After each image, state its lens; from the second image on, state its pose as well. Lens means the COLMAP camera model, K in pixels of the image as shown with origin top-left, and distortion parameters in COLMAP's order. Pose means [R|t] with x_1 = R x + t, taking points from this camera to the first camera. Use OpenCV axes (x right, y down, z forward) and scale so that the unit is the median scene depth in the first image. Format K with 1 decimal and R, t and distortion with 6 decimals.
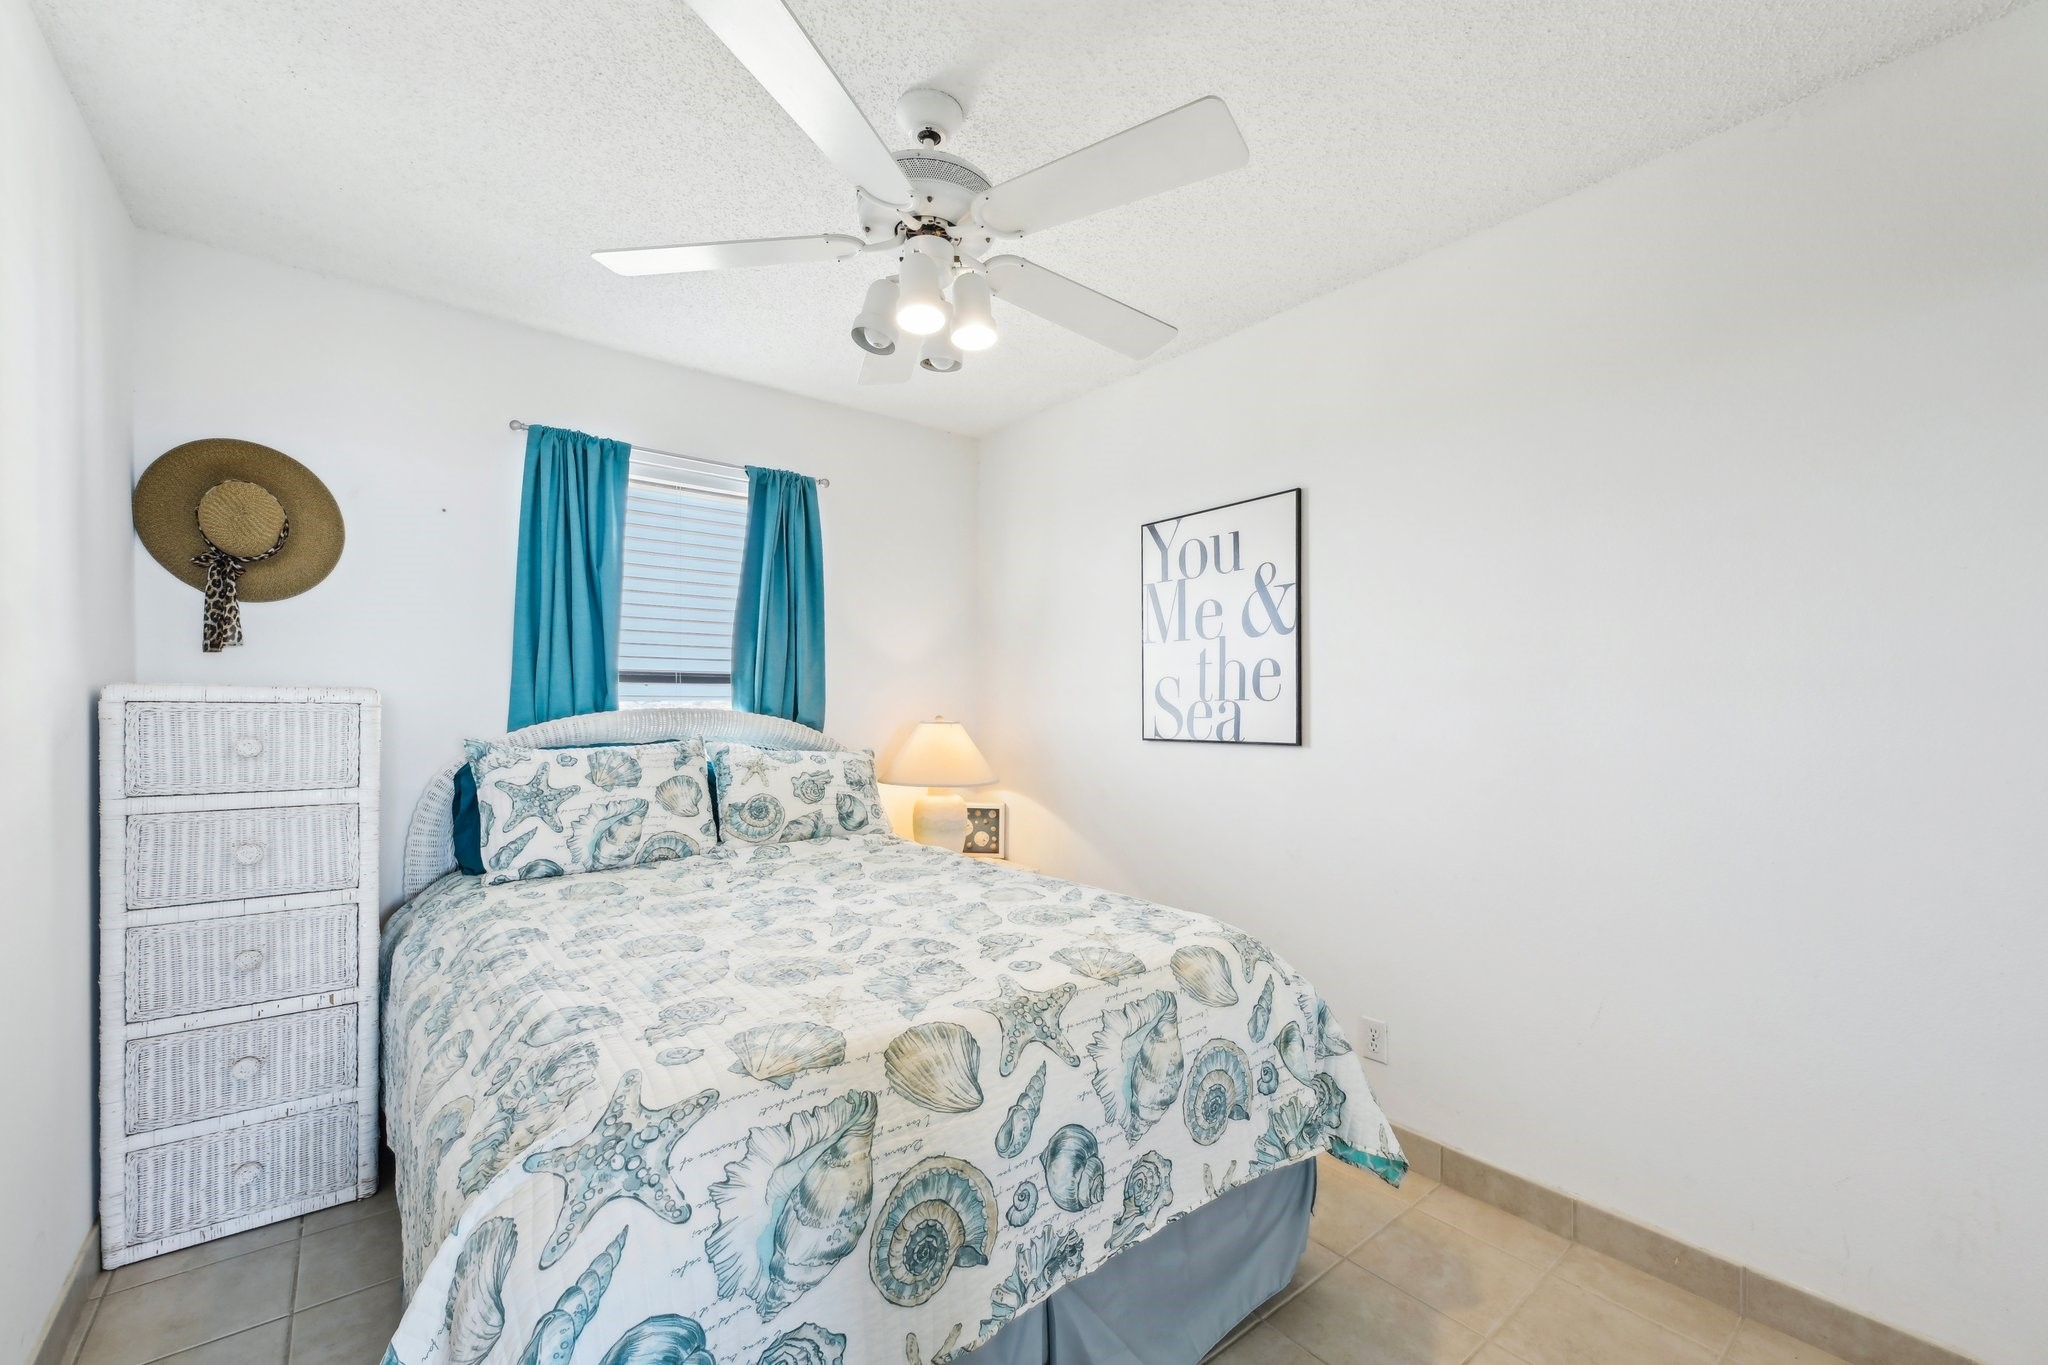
lens RADIAL K [[818.5, 0, 1023.4], [0, 818.5, 695.8], [0, 0, 1]] dist [0.000957, -0.001310]
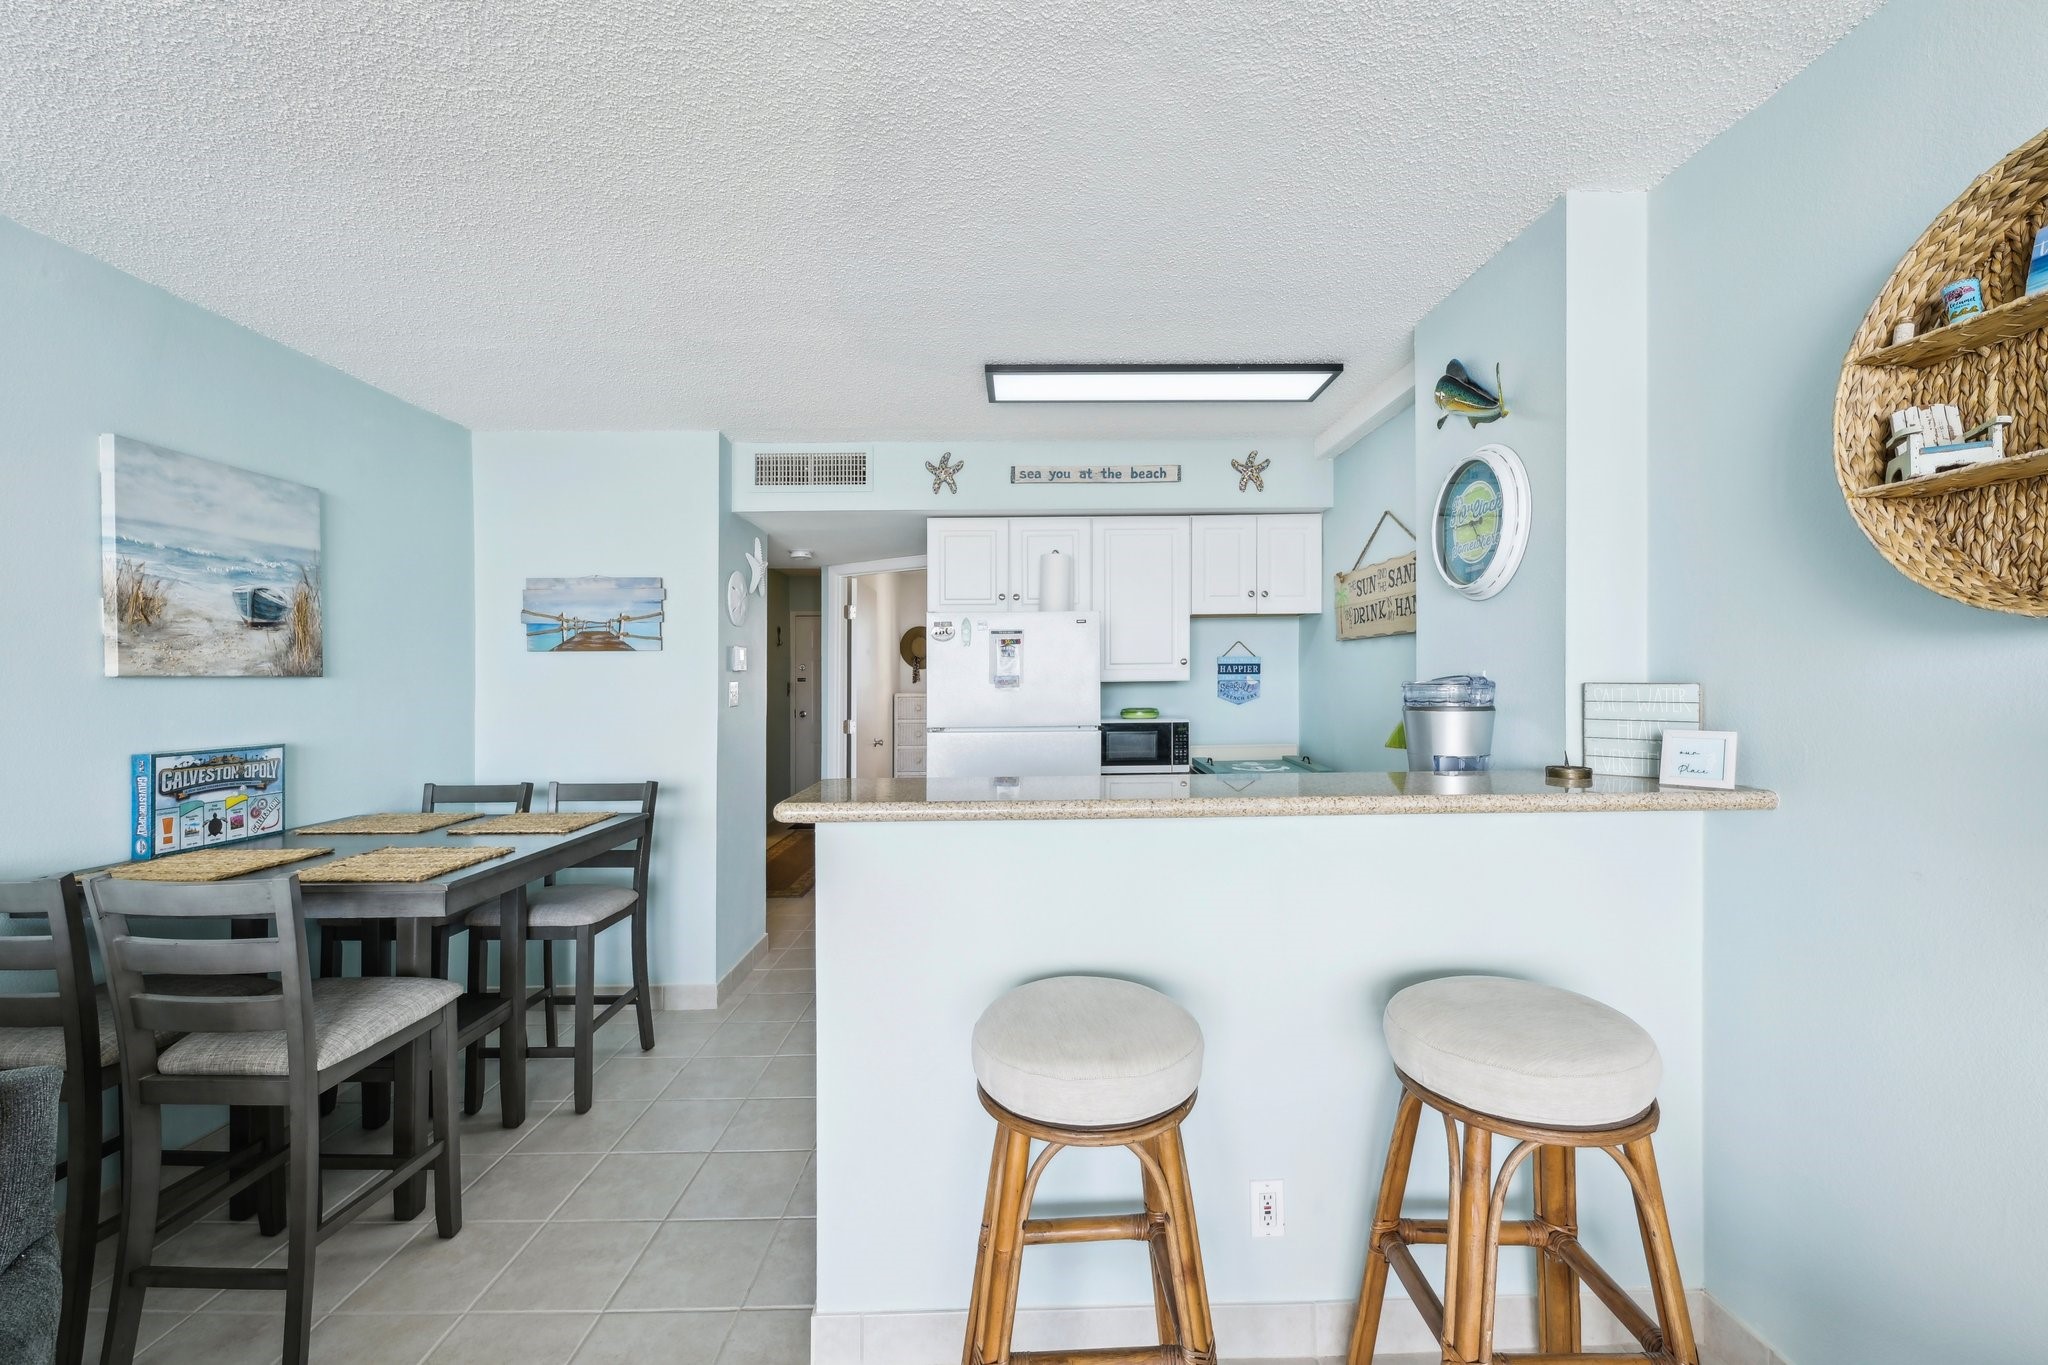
lens RADIAL K [[818.5, 0, 1014.1], [0, 818.5, 664.6], [0, 0, 1]] dist [0.000957, -0.001310]
pose [[0.768529, -0.022110, -0.639433, 1.779210], [0.010918, 0.999710, -0.021445, -0.053136], [0.639722, 0.009499, 0.768548, -1.610134]]
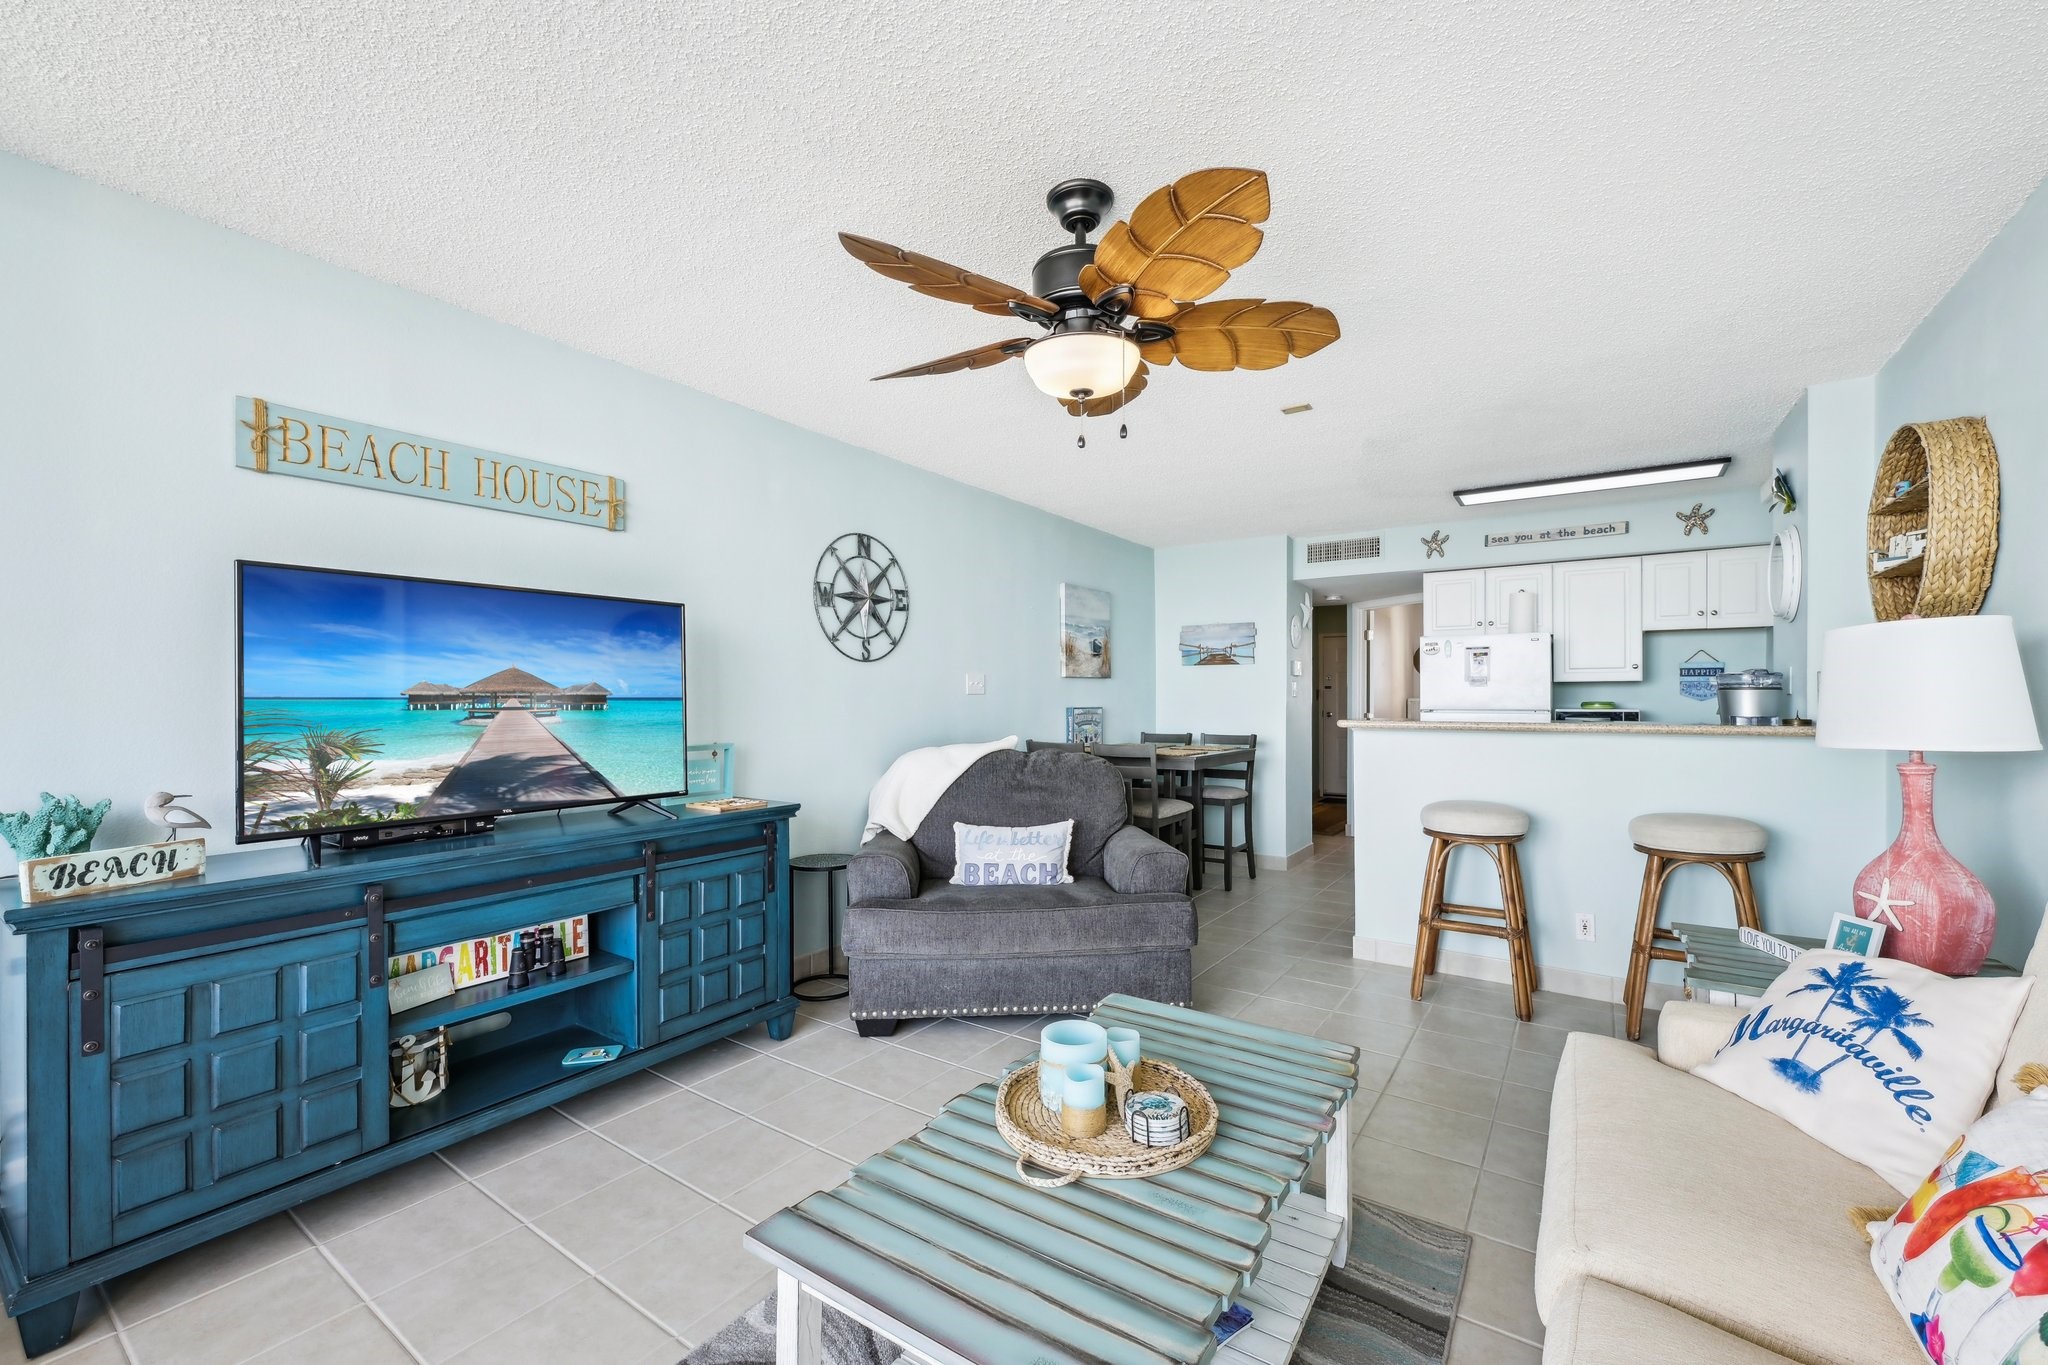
lens RADIAL K [[818.5, 0, 1011.9], [0, 818.5, 681.7], [0, 0, 1]] dist [0.000957, -0.001310]
pose [[0.261688, -0.022523, -0.964890, 2.703332], [0.002147, 0.999739, -0.022754, 0.000191], [0.965150, 0.003883, 0.261668, -2.346662]]
